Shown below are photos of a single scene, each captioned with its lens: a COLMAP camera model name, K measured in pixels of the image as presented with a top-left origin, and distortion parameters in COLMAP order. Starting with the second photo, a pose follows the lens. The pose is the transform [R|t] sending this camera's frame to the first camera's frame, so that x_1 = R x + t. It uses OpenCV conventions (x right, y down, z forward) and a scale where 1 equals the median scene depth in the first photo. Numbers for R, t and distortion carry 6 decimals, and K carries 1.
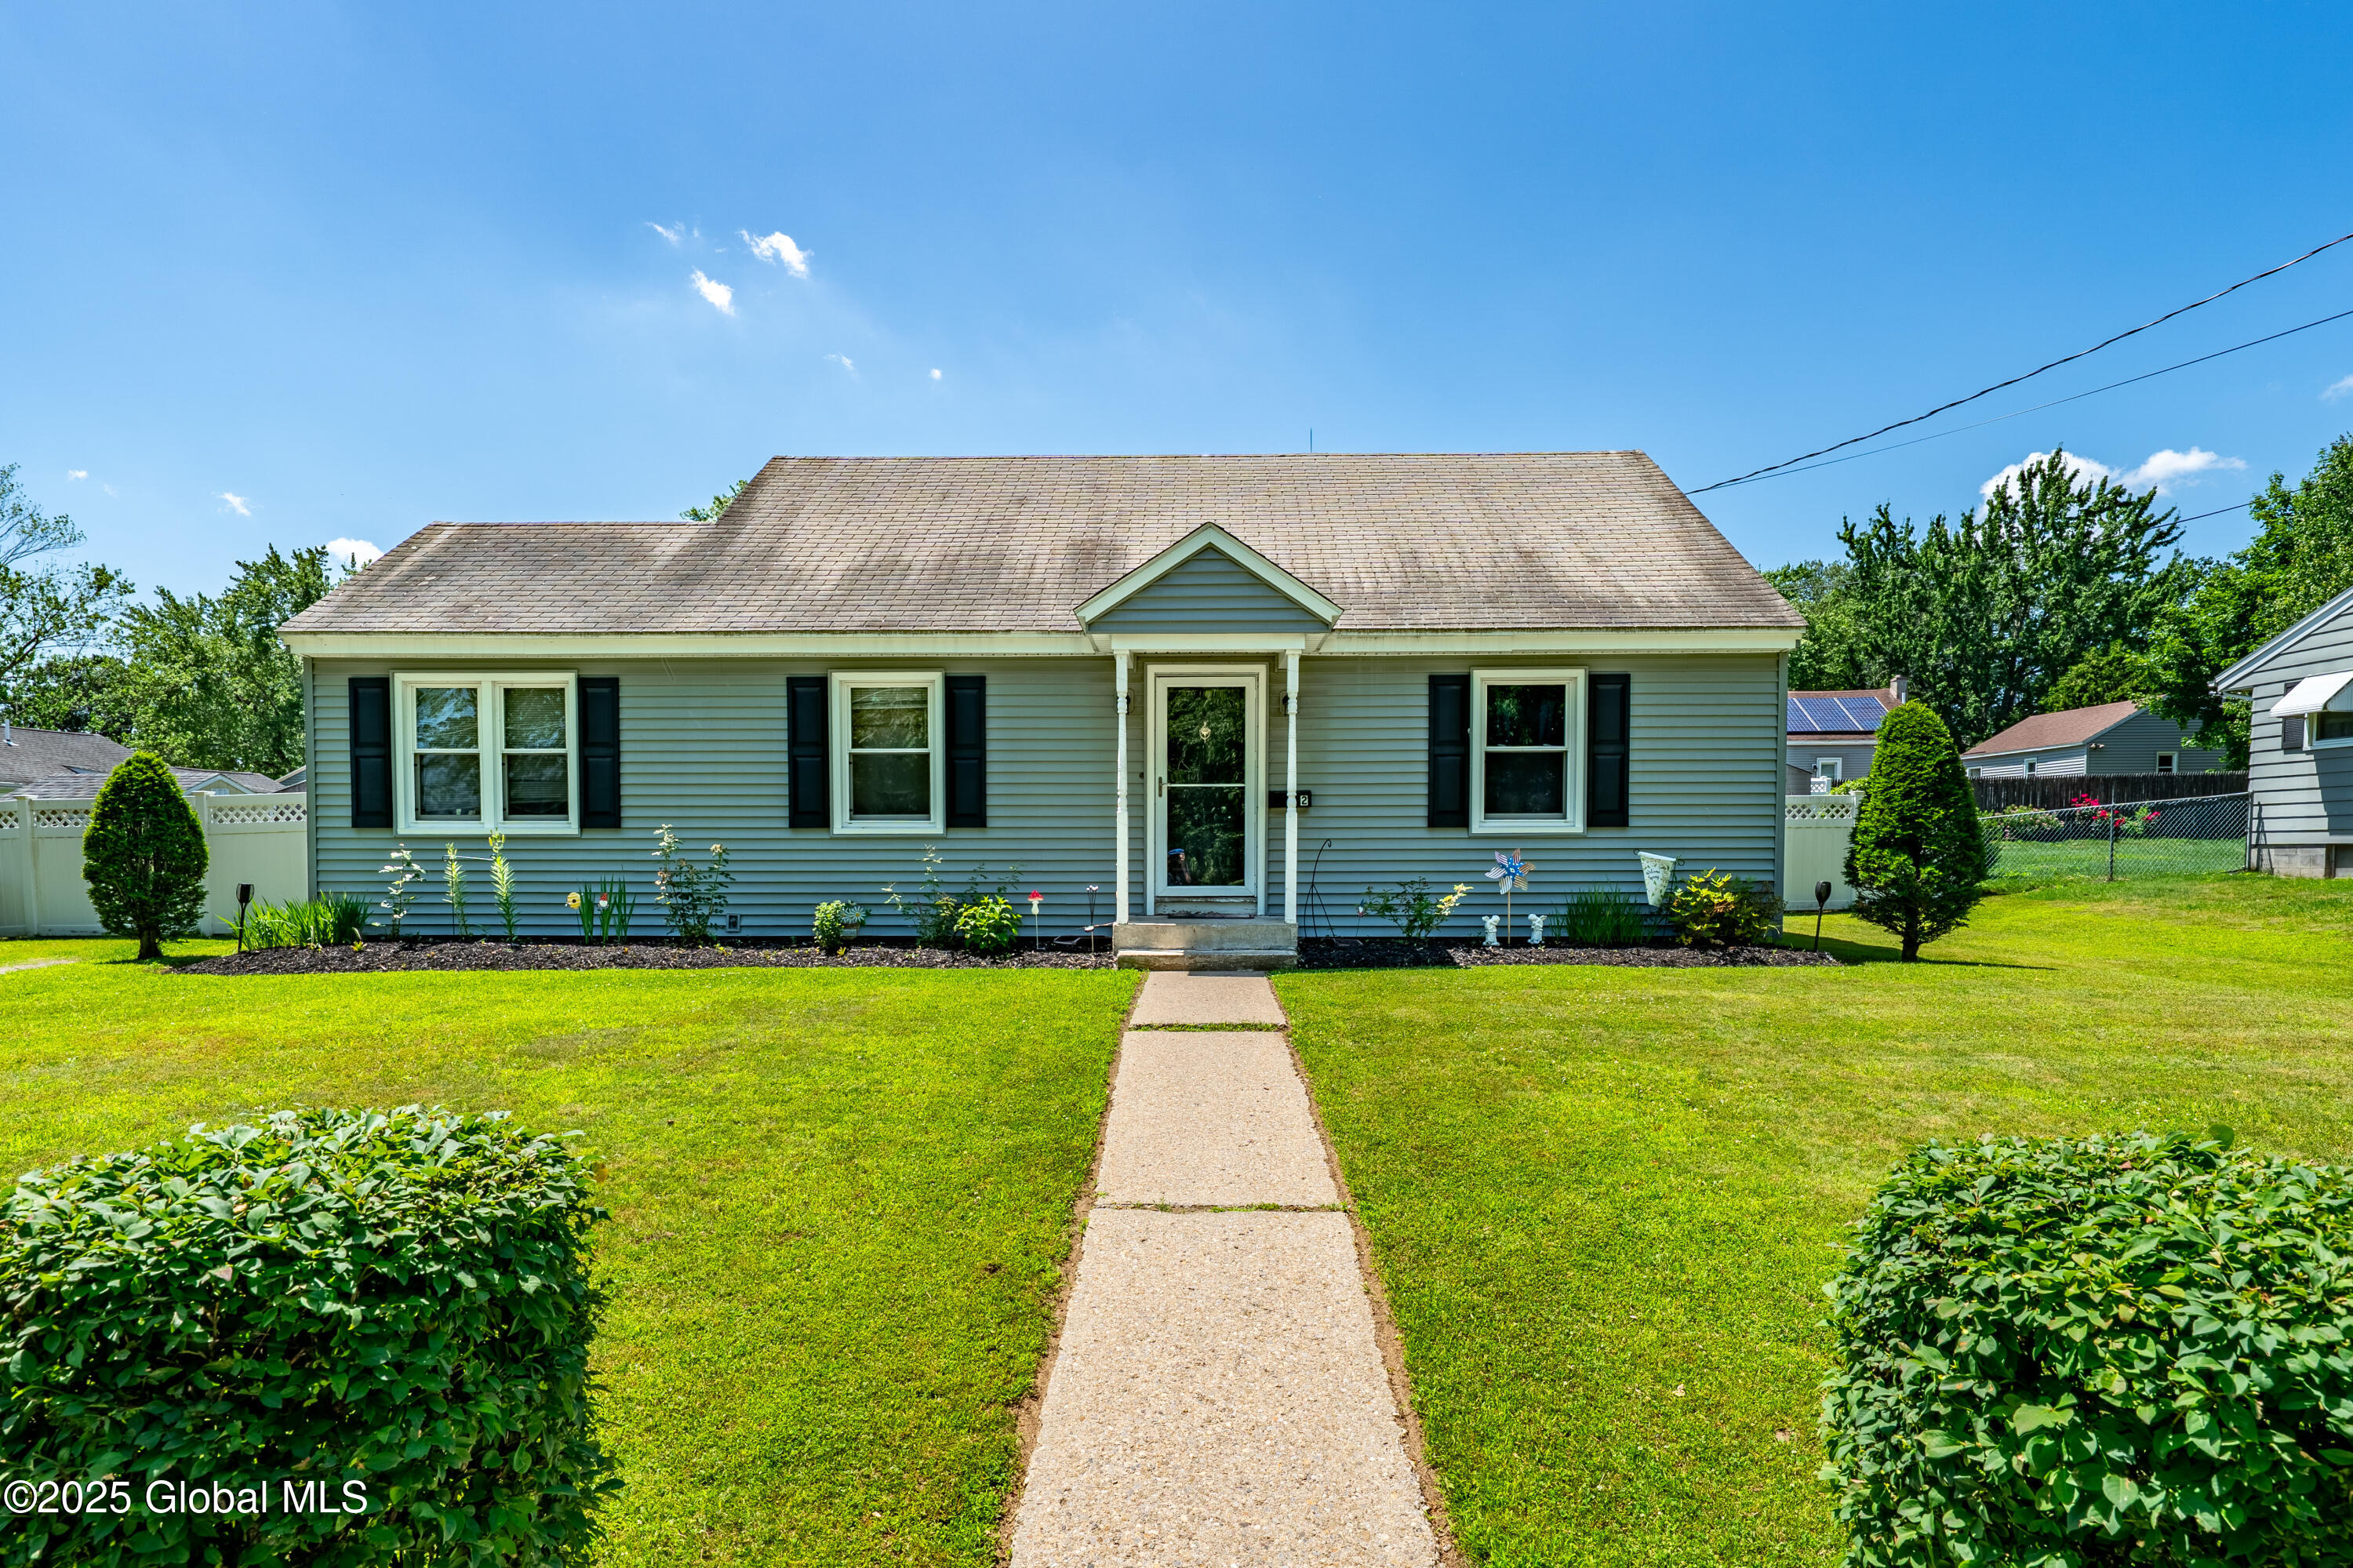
lens RADIAL K [[1273.0, 0, 1171.7], [0, 1273.0, 907.0], [0, 0, 1]] dist [0.002826, 0.000611]
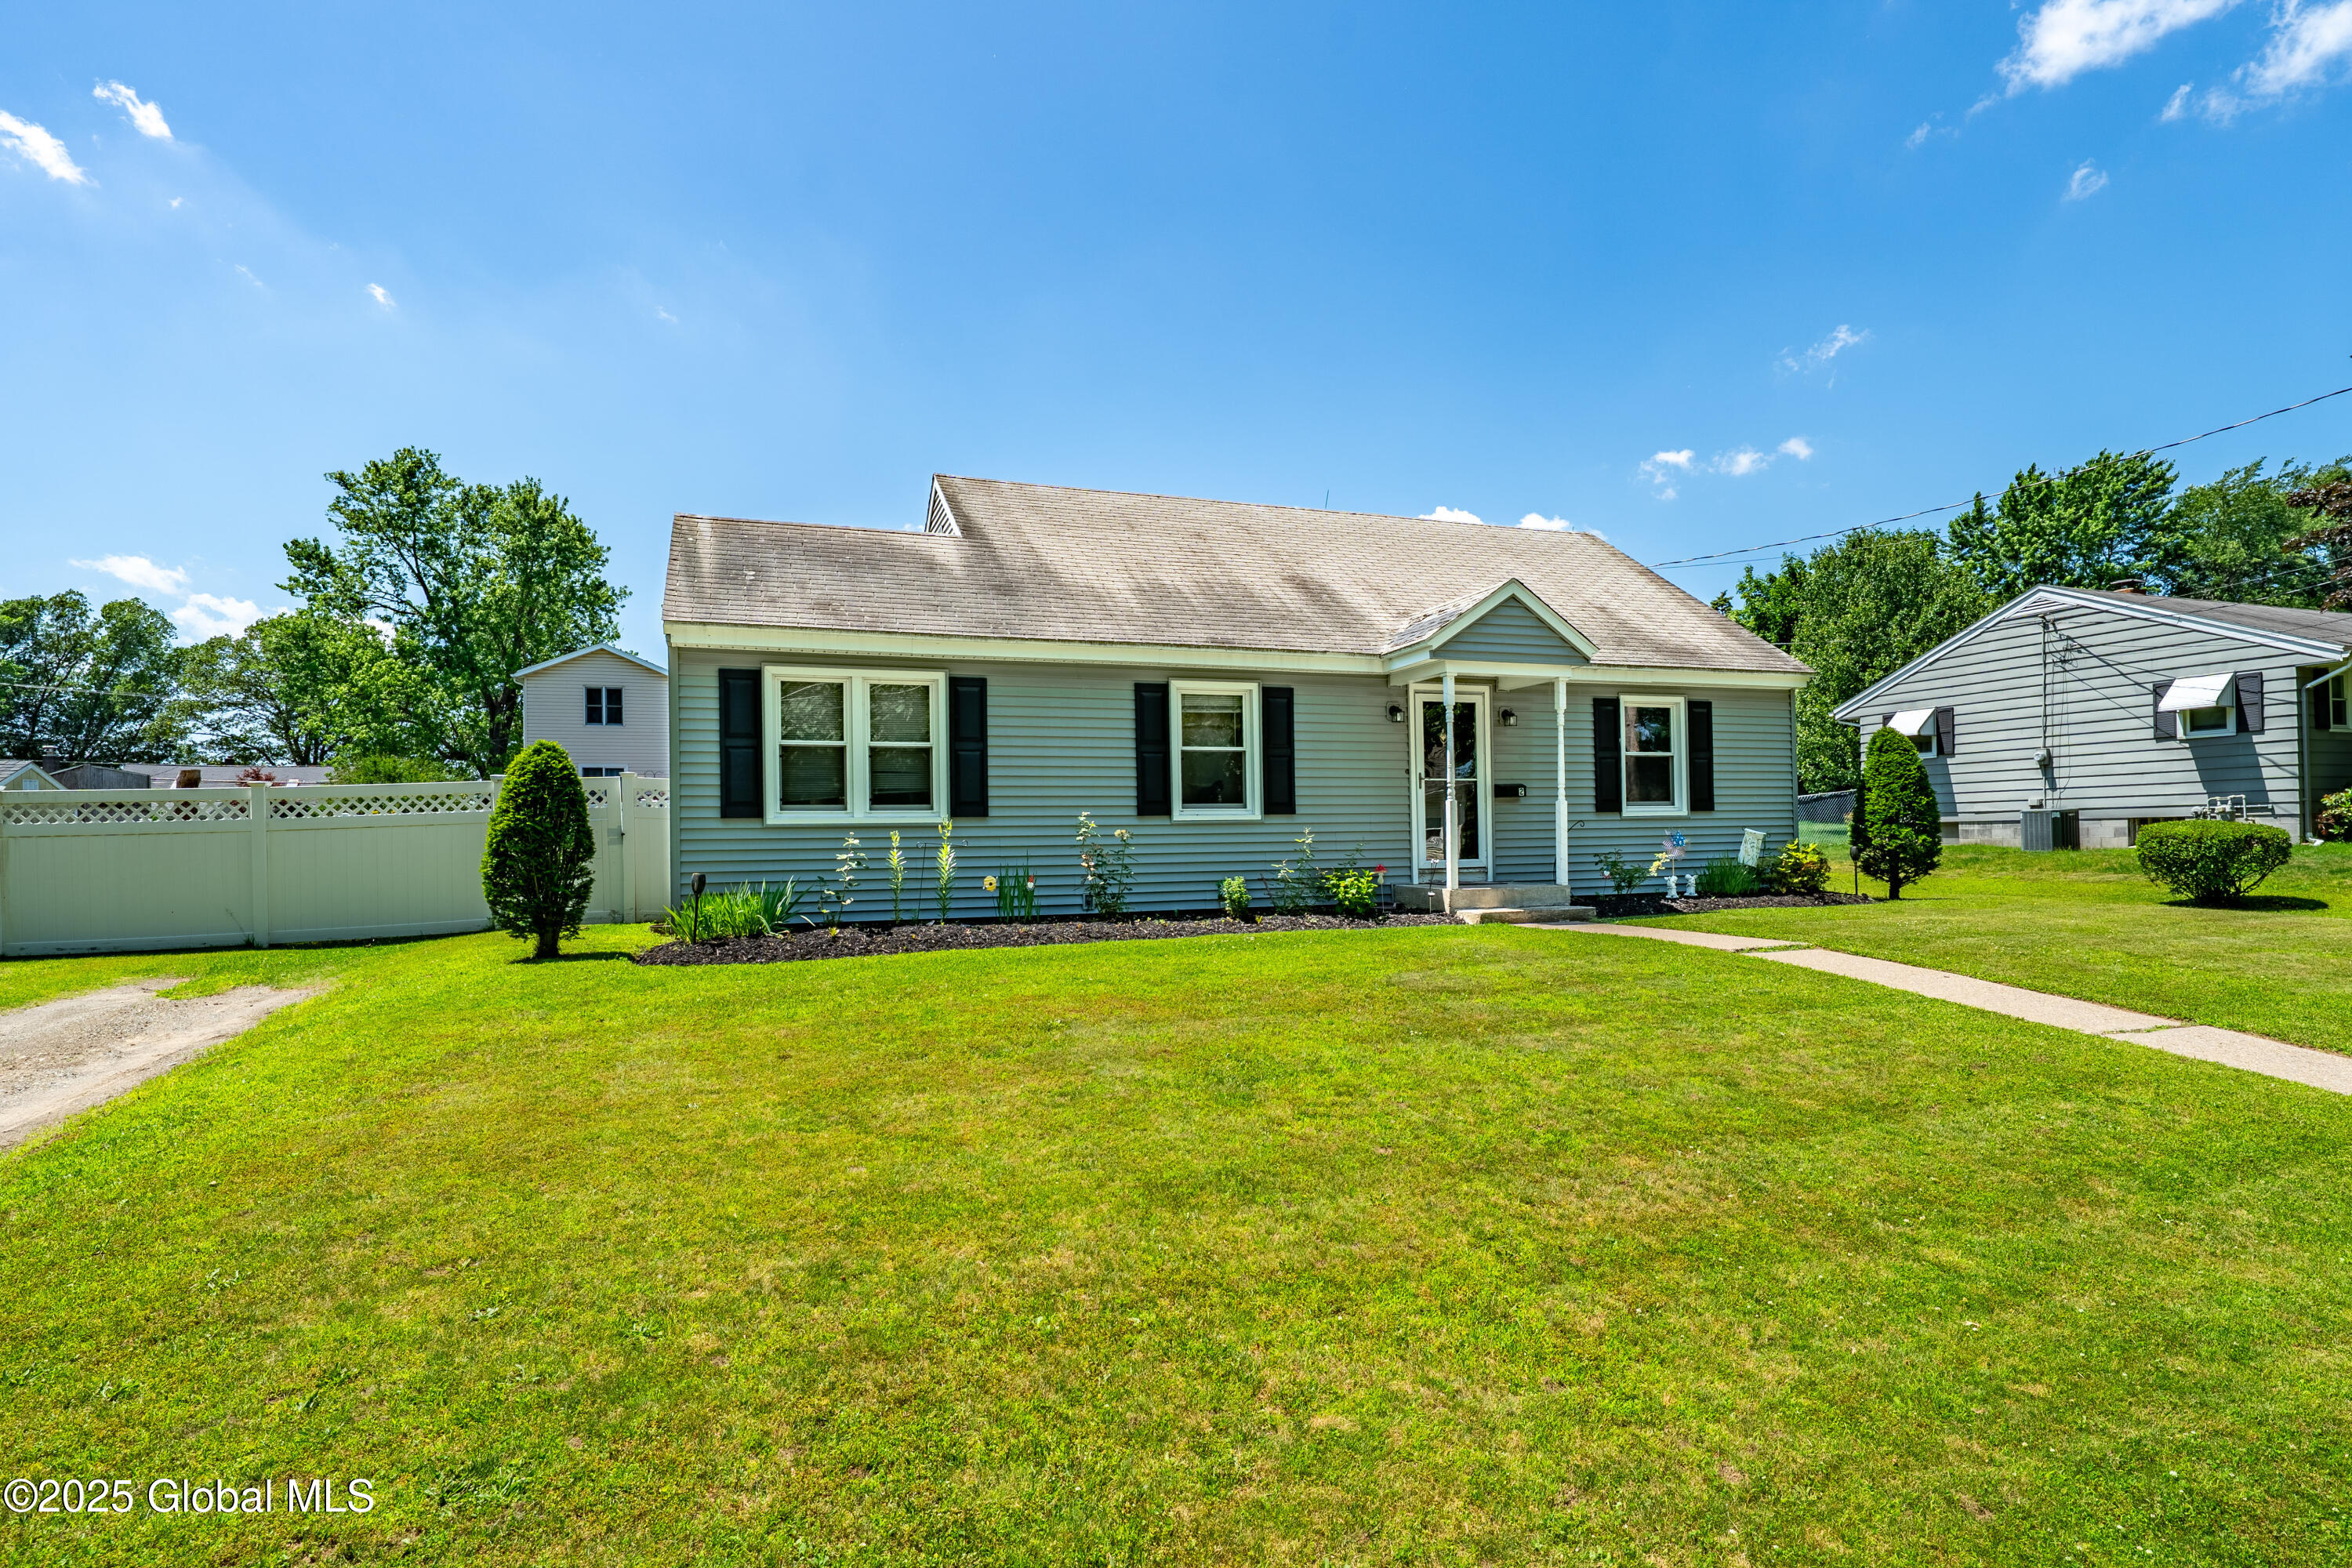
lens RADIAL K [[1179.8, 0, 1175.8], [0, 1179.8, 826.7], [0, 0, 1]] dist [0.000701, 0.000092]
pose [[0.934486, -0.009386, 0.355877, -0.642725], [0.028623, 0.998397, -0.048826, 0.000005], [-0.354849, 0.055813, 0.933256, 0.011661]]
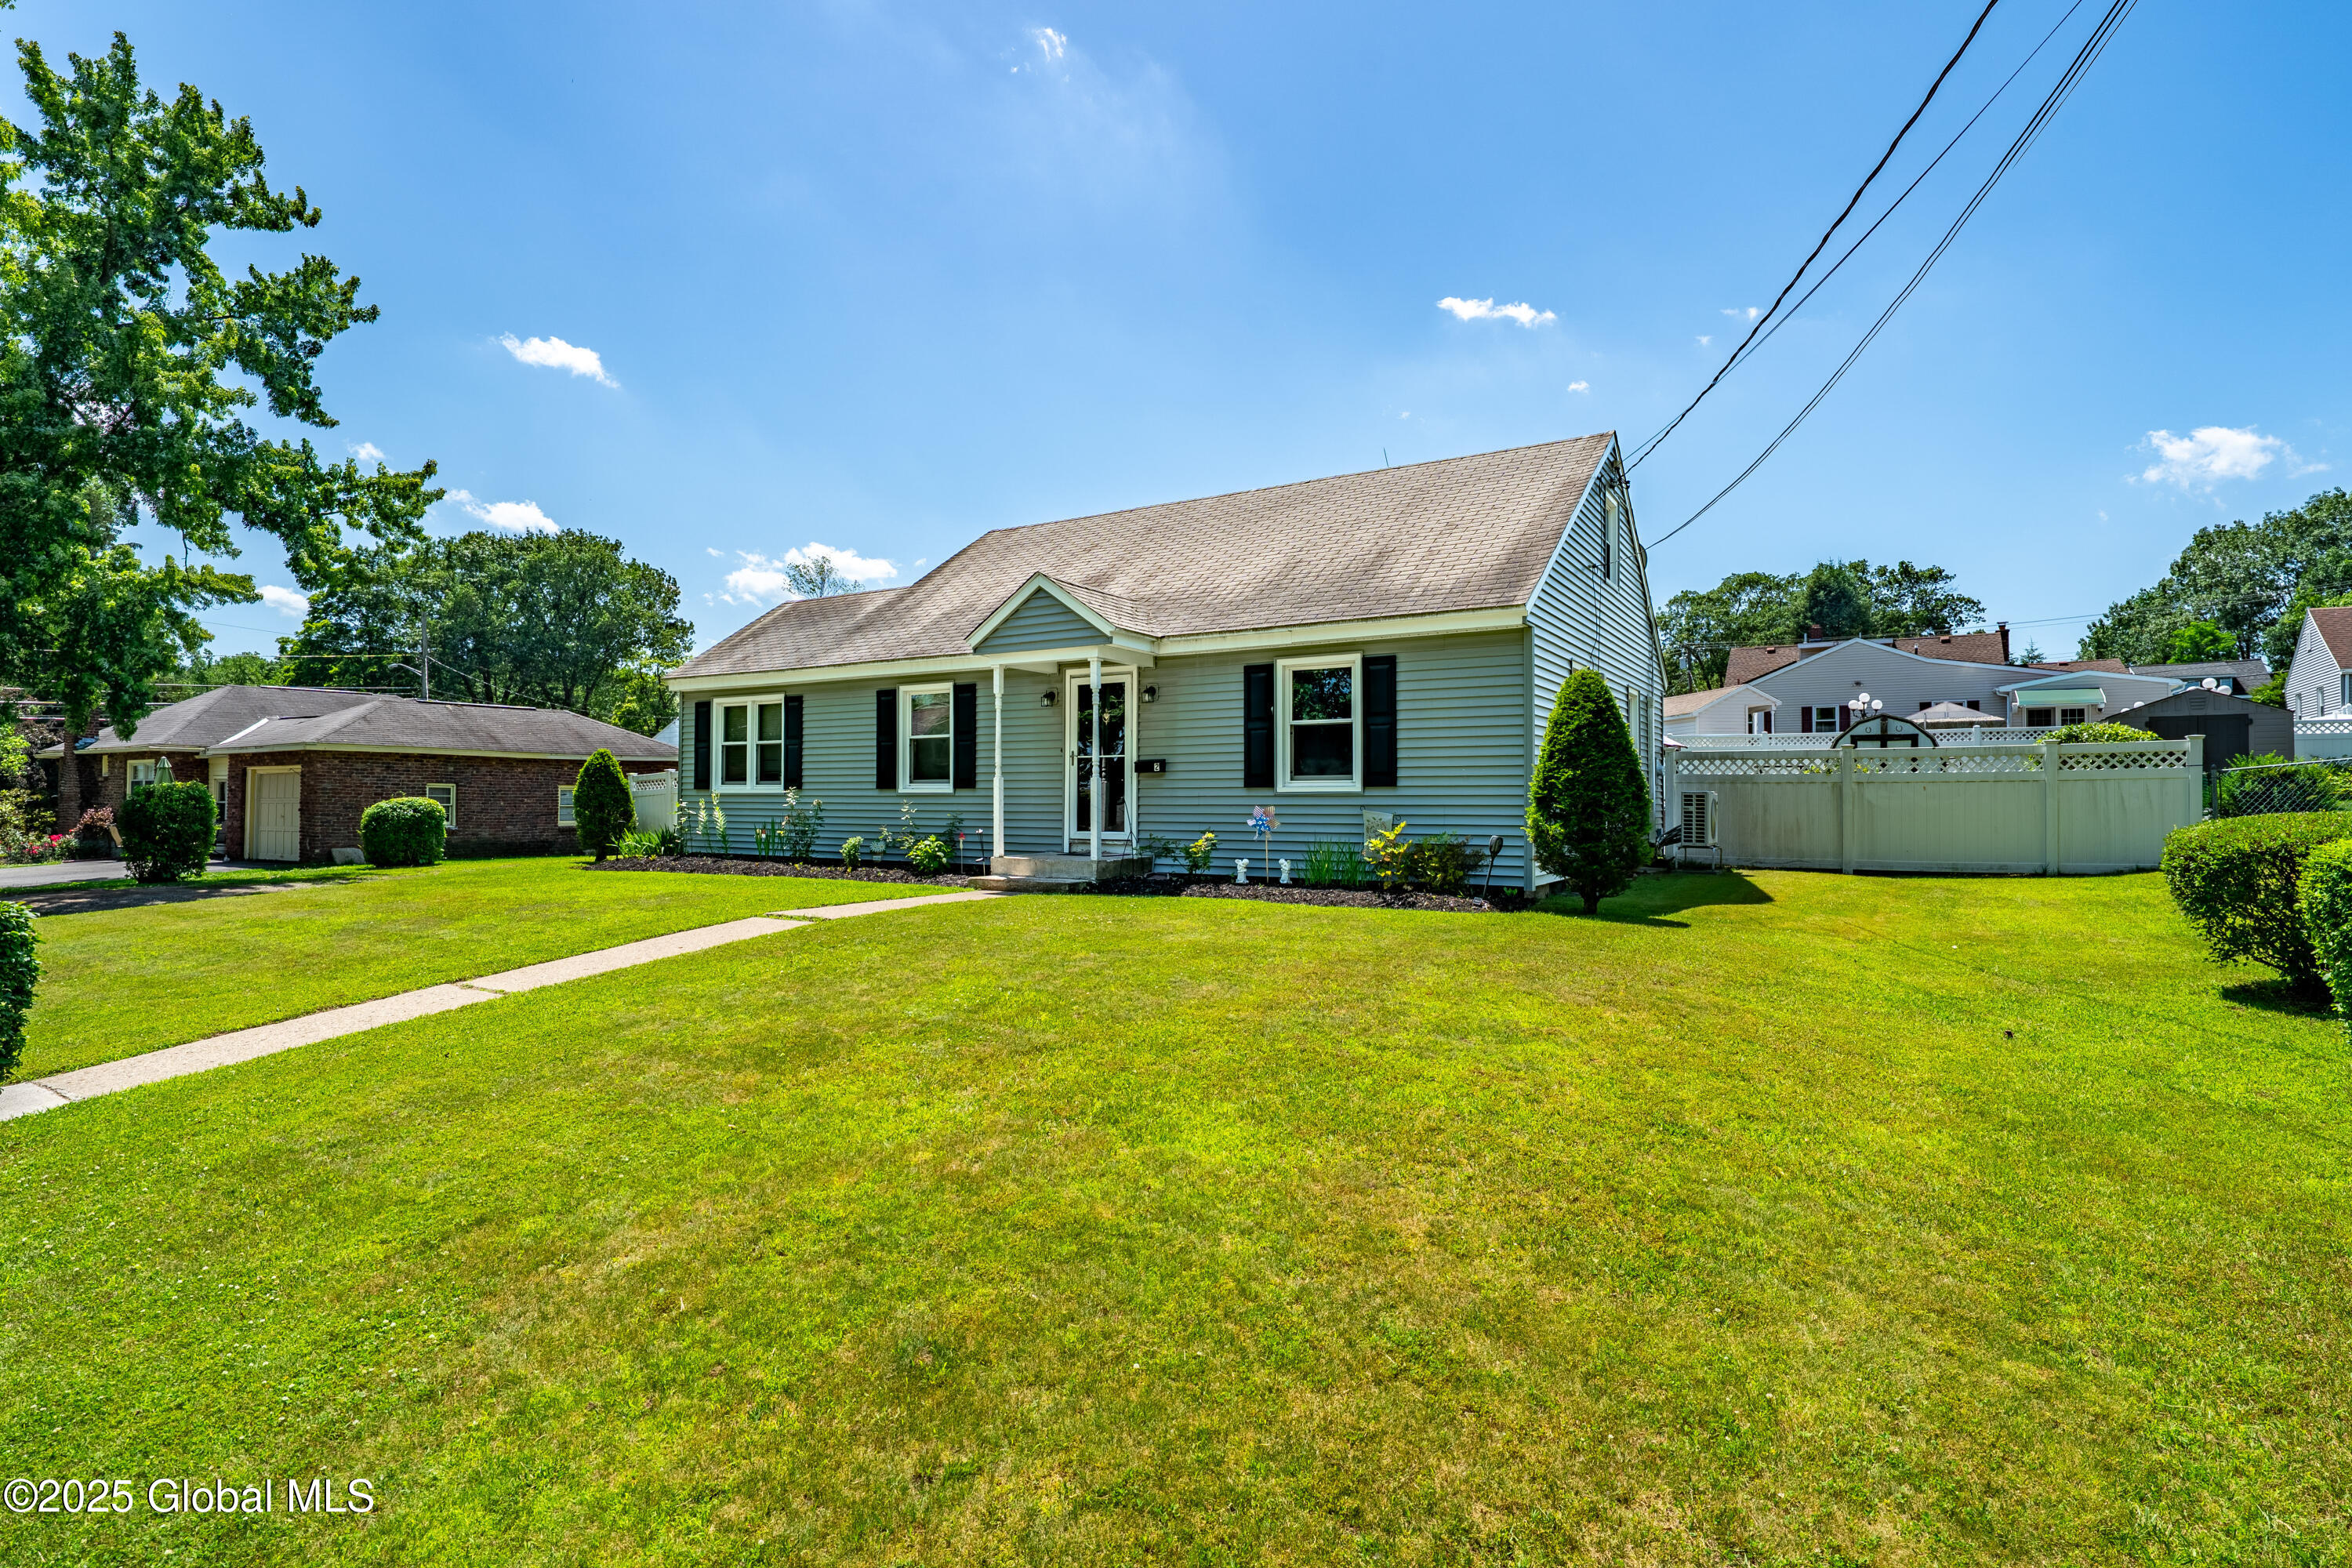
lens RADIAL K [[1194.0, 0, 1176.0], [0, 1194.0, 784.0], [0, 0, 1]] dist [0.001218, 0.000117]
pose [[0.849579, -0.003961, -0.527447, 0.758316], [-0.029621, 0.998036, -0.055206, 0.000183], [0.526630, 0.062525, 0.847792, -0.020483]]
